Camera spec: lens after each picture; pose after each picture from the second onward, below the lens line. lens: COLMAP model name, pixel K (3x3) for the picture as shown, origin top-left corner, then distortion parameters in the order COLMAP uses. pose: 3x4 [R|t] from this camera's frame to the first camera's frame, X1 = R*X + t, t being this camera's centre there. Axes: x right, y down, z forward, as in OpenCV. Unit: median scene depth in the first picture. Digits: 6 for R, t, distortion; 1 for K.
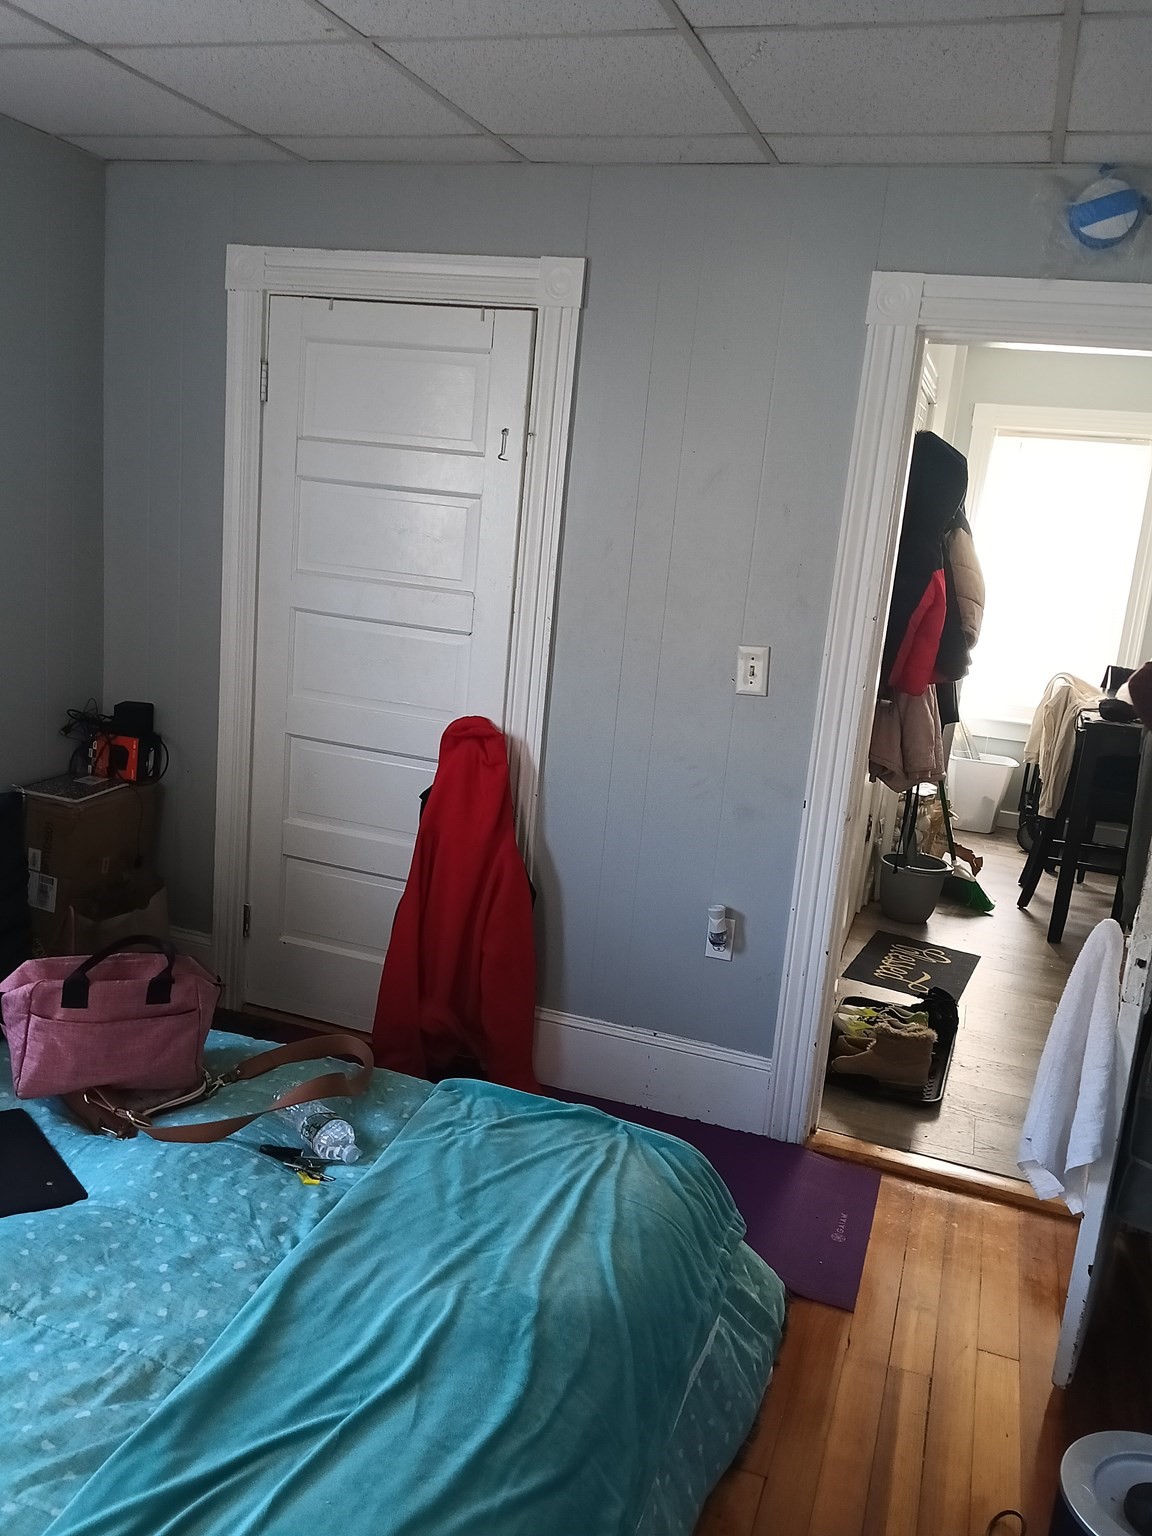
lens RADIAL K [[1247.2, 0, 576.9], [0, 1247.2, 770.3], [0, 0, 1]] dist [0.066868, -0.098472]
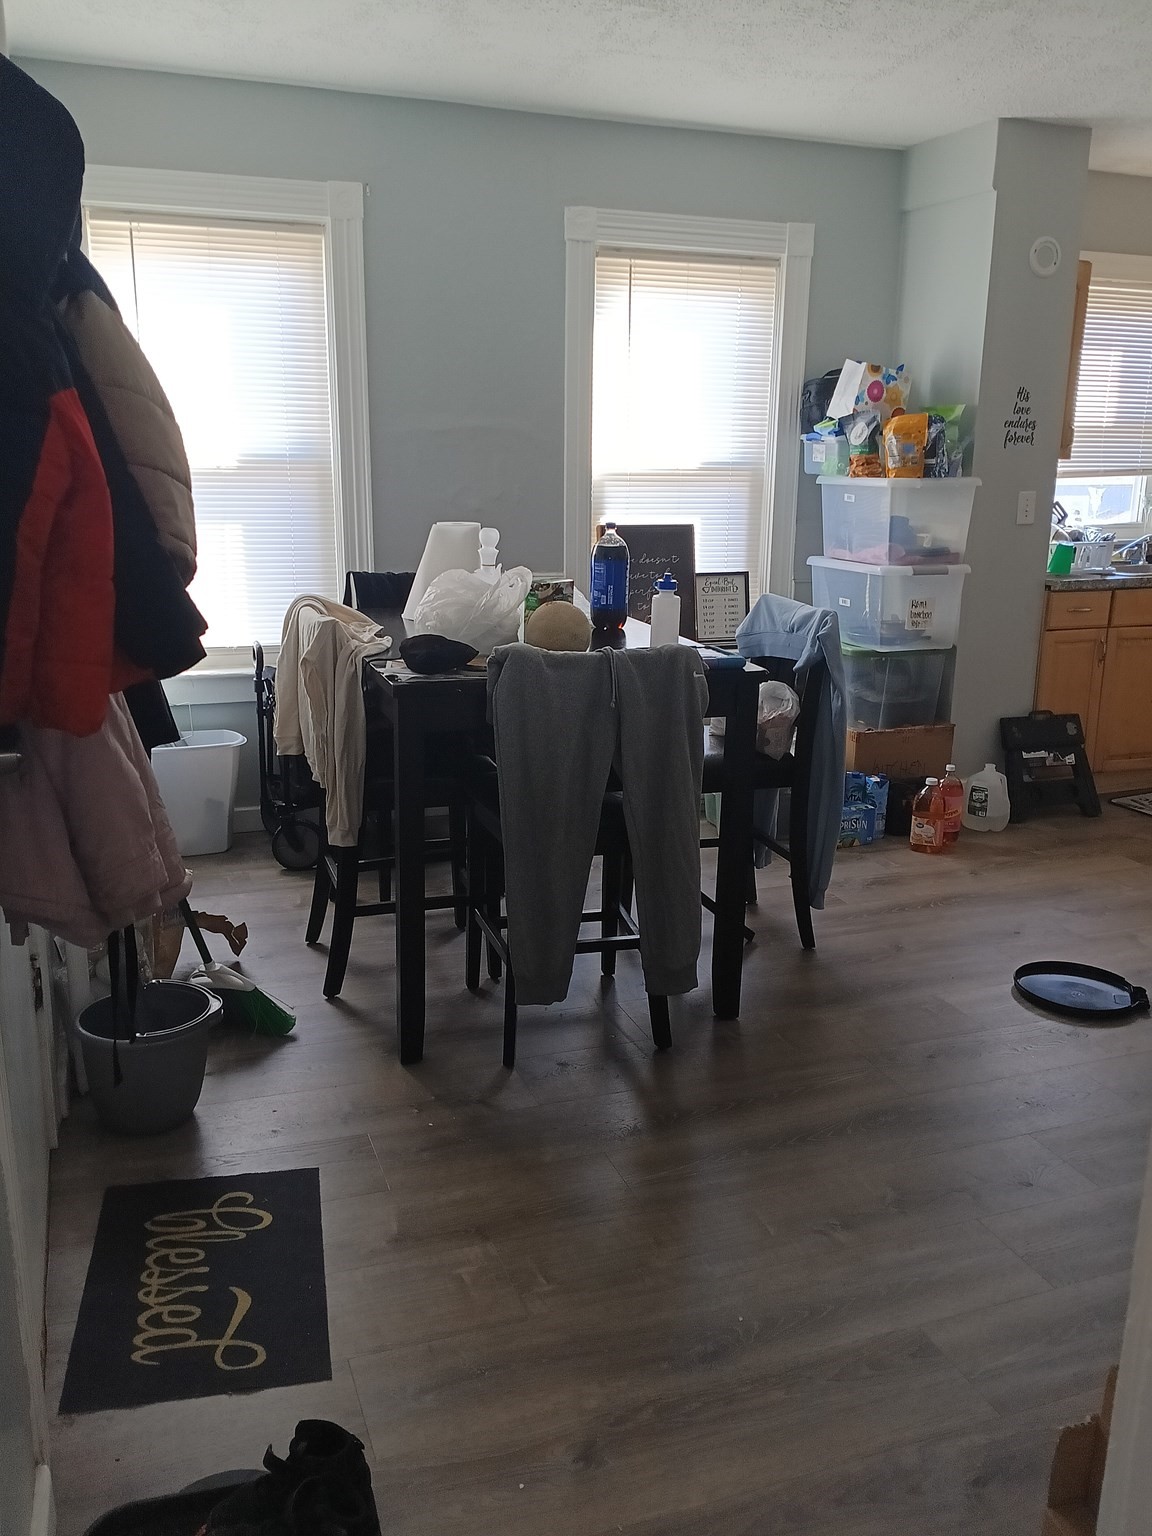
lens RADIAL K [[1247.2, 0, 579.8], [0, 1247.2, 761.8], [0, 0, 1]] dist [0.066868, -0.098472]
pose [[0.775828, -0.227075, 0.588666, 0.130617], [0.188120, 0.973807, 0.127711, -0.058040], [-0.602248, 0.011658, 0.798224, 0.491531]]
